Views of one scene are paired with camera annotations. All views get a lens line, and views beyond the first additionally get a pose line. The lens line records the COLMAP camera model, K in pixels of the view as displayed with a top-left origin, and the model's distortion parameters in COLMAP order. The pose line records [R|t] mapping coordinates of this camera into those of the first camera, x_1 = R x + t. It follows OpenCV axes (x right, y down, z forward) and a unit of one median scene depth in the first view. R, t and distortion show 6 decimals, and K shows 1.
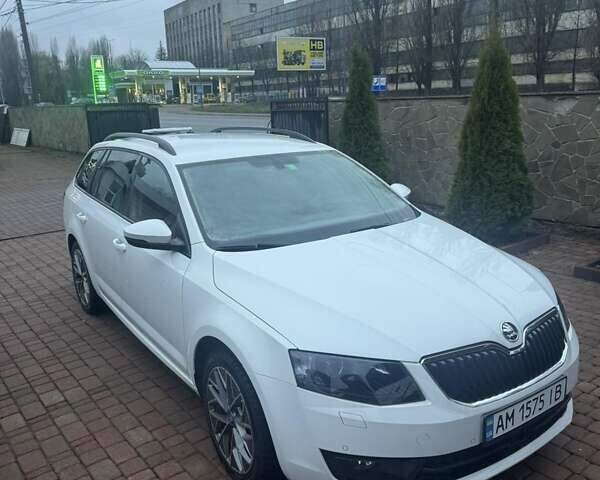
lens RADIAL K [[571.1, 0, 299.8], [0, 571.1, 264.1], [0, 0, 1]] dist [0.103504, -0.177378]
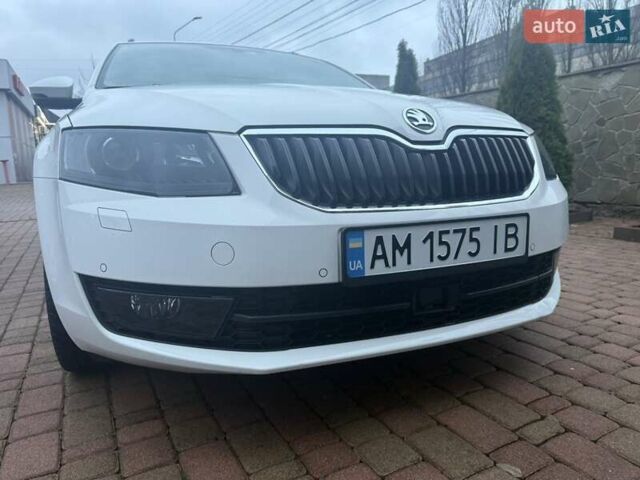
lens RADIAL K [[470.1, 0, 299.5], [0, 470.1, 239.4], [0, 0, 1]] dist [0.091512, -0.100353]
pose [[0.983294, 0.045409, -0.176269, 0.317647], [-0.060898, 0.994647, -0.083481, 0.278401], [0.171534, 0.092821, 0.980796, 0.478701]]
